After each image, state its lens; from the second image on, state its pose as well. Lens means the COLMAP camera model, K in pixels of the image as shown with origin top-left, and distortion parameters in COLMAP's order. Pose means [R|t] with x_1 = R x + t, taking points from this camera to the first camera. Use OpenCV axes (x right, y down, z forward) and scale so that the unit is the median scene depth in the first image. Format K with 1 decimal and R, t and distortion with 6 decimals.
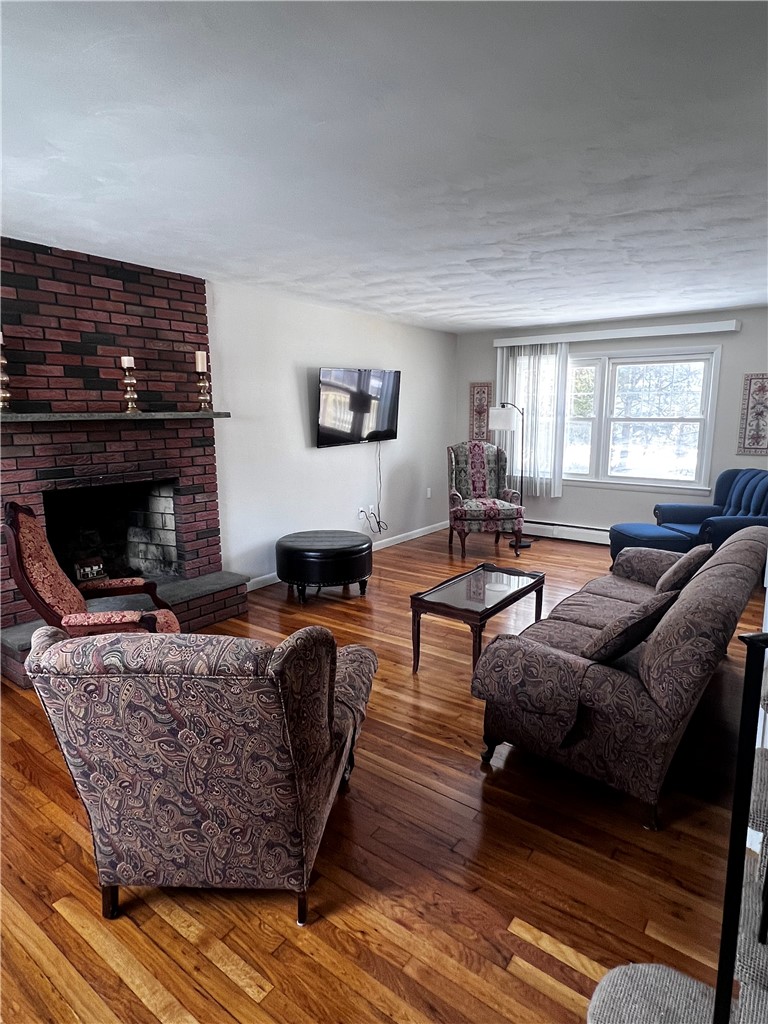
lens RADIAL K [[575.8, 0, 381.1], [0, 575.8, 509.6], [0, 0, 1]] dist [0.003325, 0.001376]
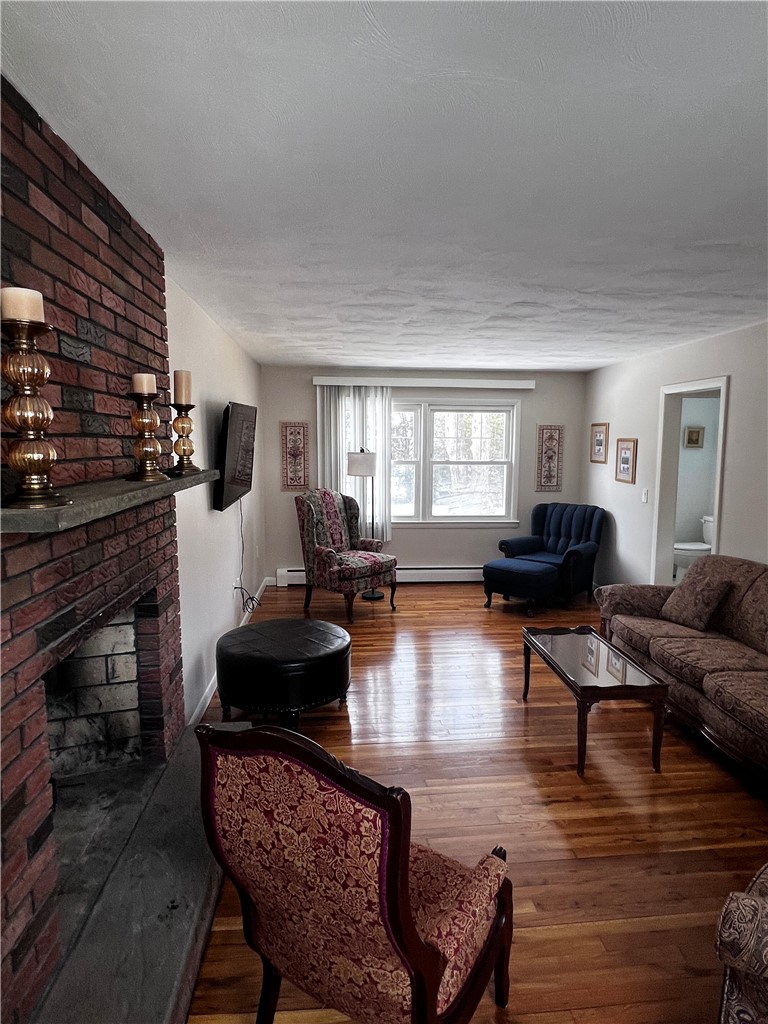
lens RADIAL K [[575.8, 0, 381.1], [0, 575.8, 509.6], [0, 0, 1]] dist [0.003325, 0.001376]
pose [[0.747408, -0.069813, 0.660687, -0.434031], [0.104696, 0.994414, -0.013362, -0.078328], [-0.656064, 0.079158, 0.750542, 0.328503]]
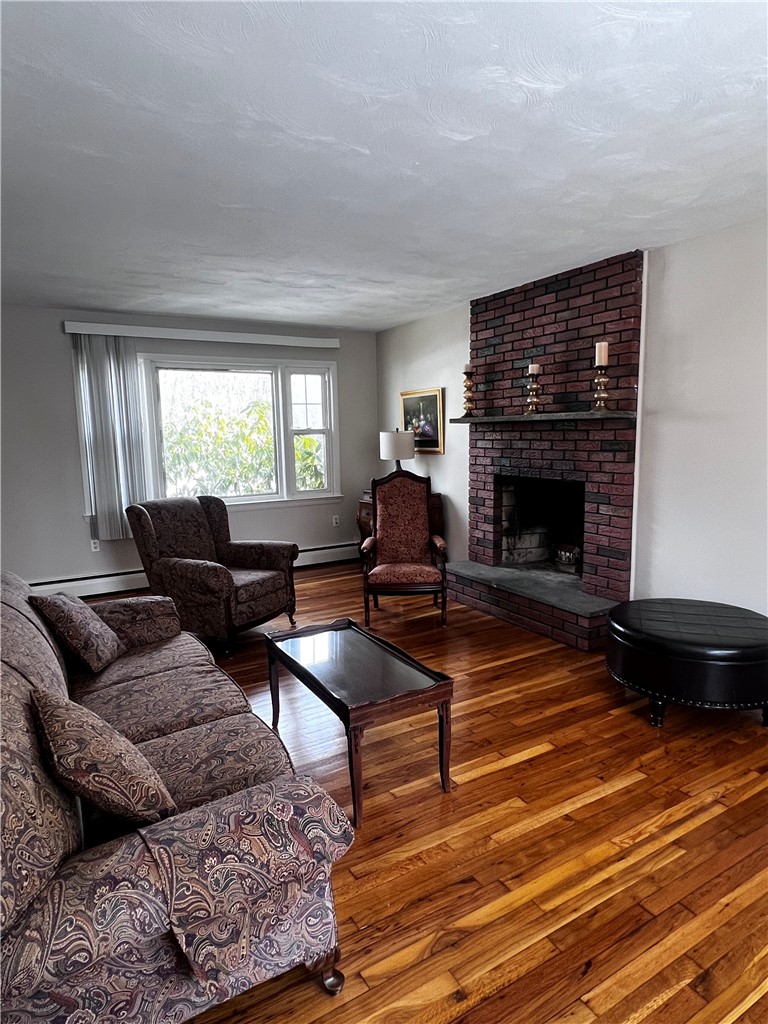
lens RADIAL K [[601.6, 0, 384.0], [0, 601.6, 512.0], [0, 0, 1]] dist [-0.001600, -0.000173]
pose [[-0.385675, 0.135184, -0.912678, 0.531433], [-0.135000, 0.970293, 0.200766, -0.126592], [0.912705, 0.200642, -0.355967, 0.833821]]
